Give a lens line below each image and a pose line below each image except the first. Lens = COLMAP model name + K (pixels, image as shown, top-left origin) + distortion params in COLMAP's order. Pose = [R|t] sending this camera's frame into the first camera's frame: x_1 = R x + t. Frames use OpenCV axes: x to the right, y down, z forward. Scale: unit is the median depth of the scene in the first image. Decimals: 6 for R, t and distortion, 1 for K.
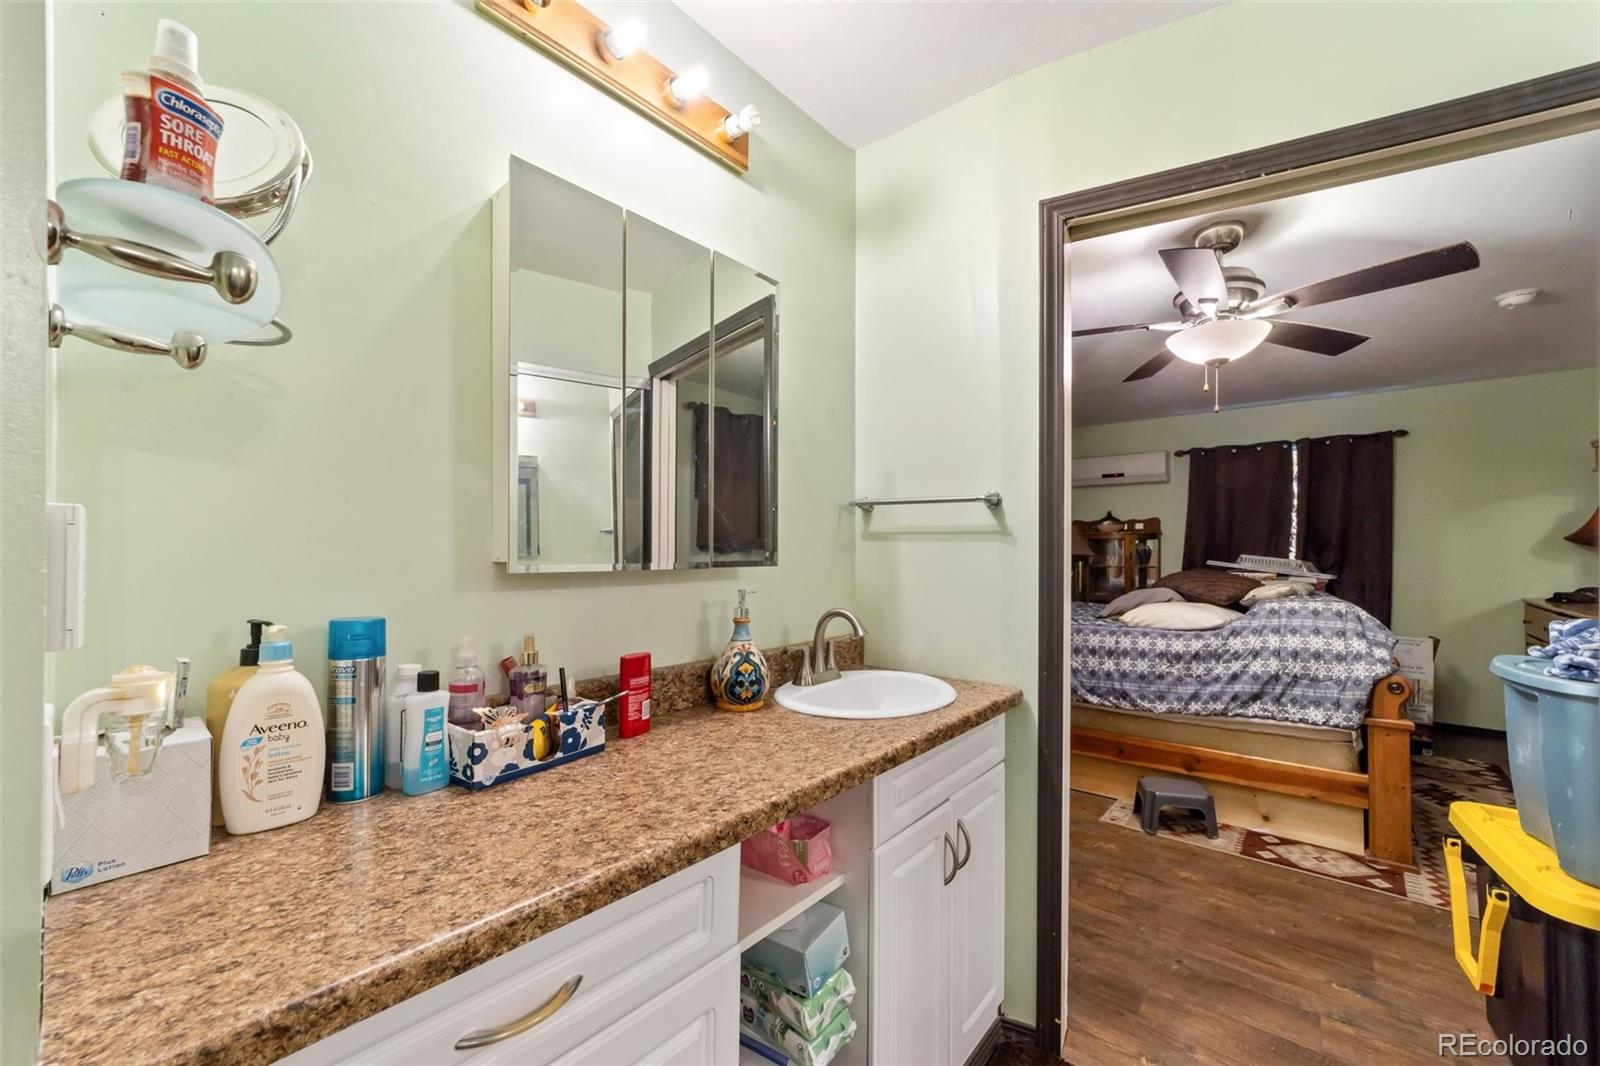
lens RADIAL K [[619.8, 0, 804.9], [0, 619.8, 549.9], [0, 0, 1]] dist [-0.021879, 0.006961]
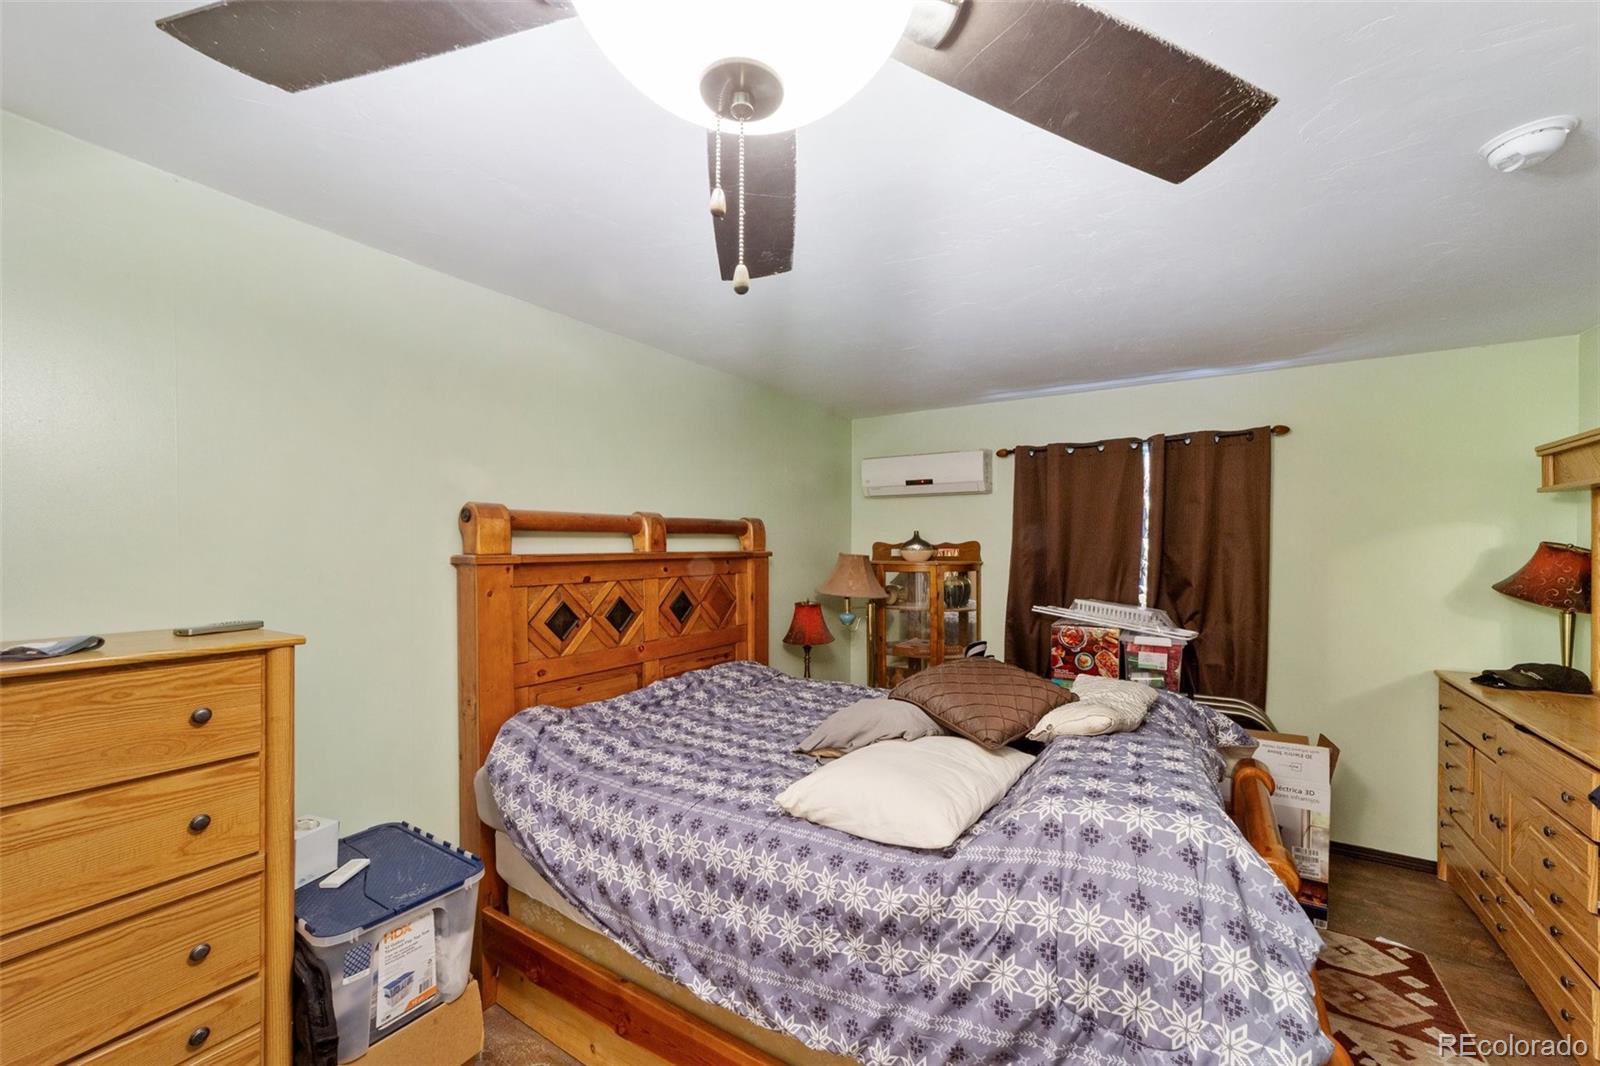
lens RADIAL K [[604.7, 0, 824.1], [0, 604.7, 548.7], [0, 0, 1]] dist [-0.019345, 0.006505]
pose [[0.988591, -0.003854, 0.150574, 0.576632], [0.002271, 0.999940, 0.010680, -0.103569], [-0.150606, -0.010216, 0.988541, 0.648495]]
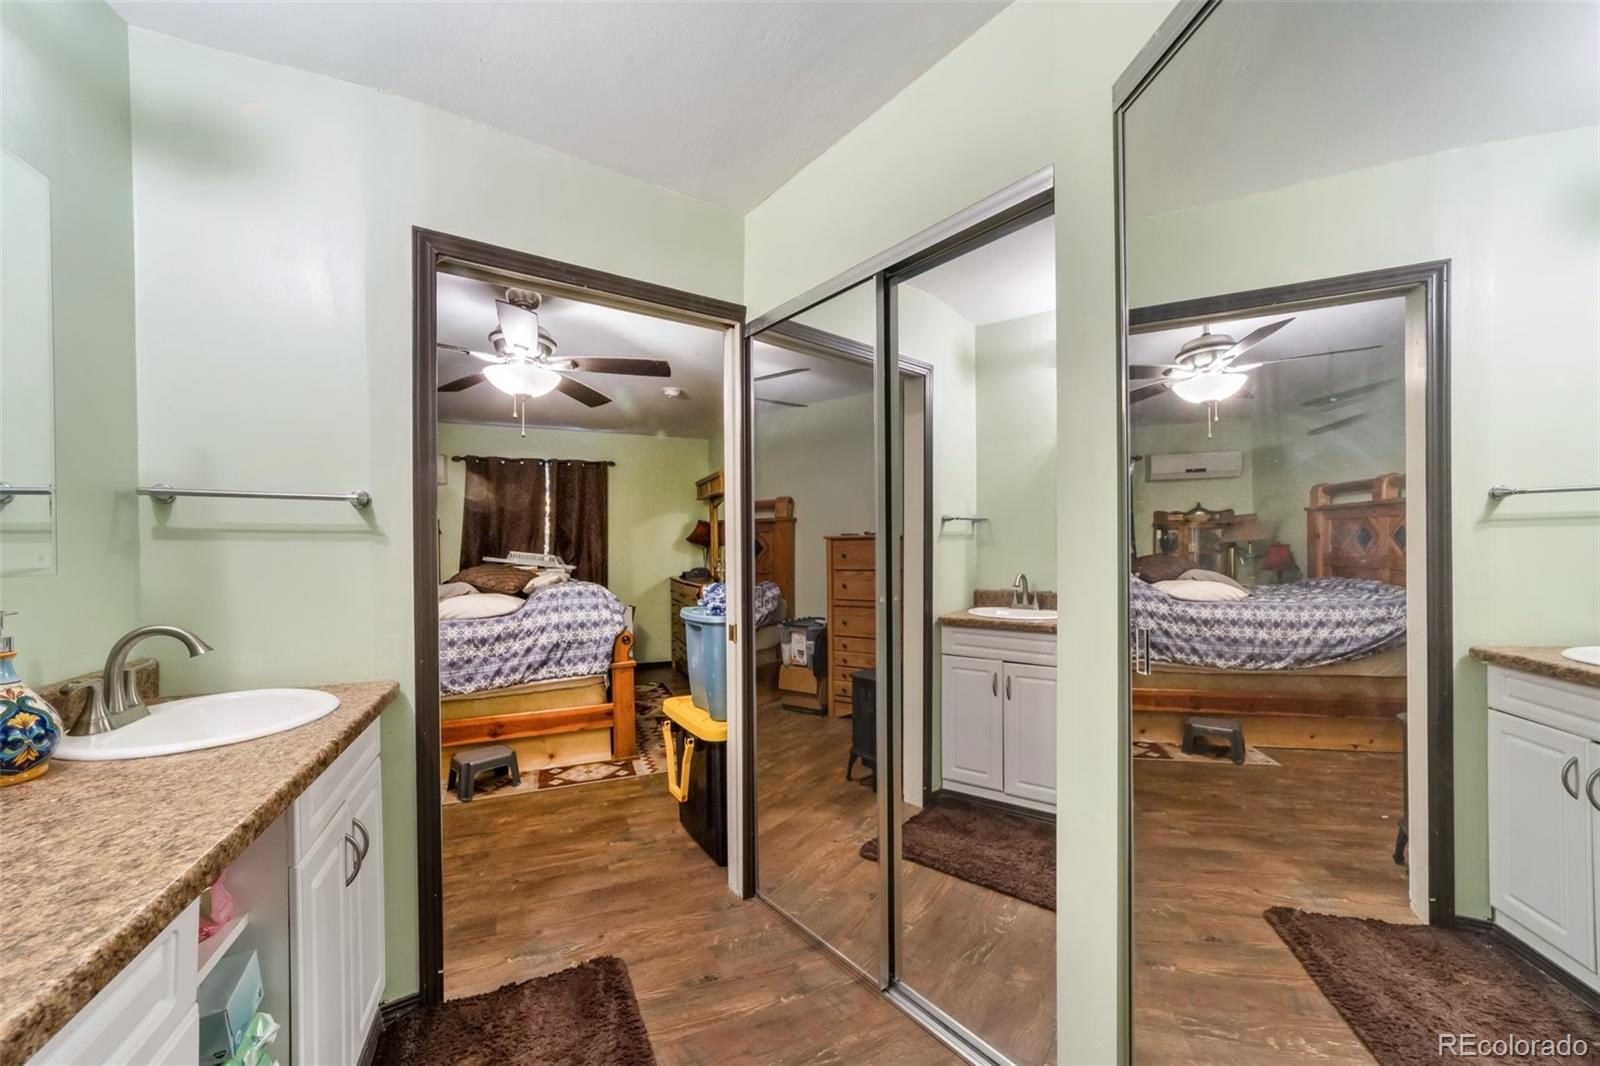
lens RADIAL K [[619.8, 0, 804.9], [0, 619.8, 549.9], [0, 0, 1]] dist [-0.021879, 0.006961]
pose [[0.445778, -0.009824, 0.895089, -0.169428], [0.006613, 0.999949, 0.007682, -0.001208], [-0.895119, 0.002494, 0.445820, -0.055757]]
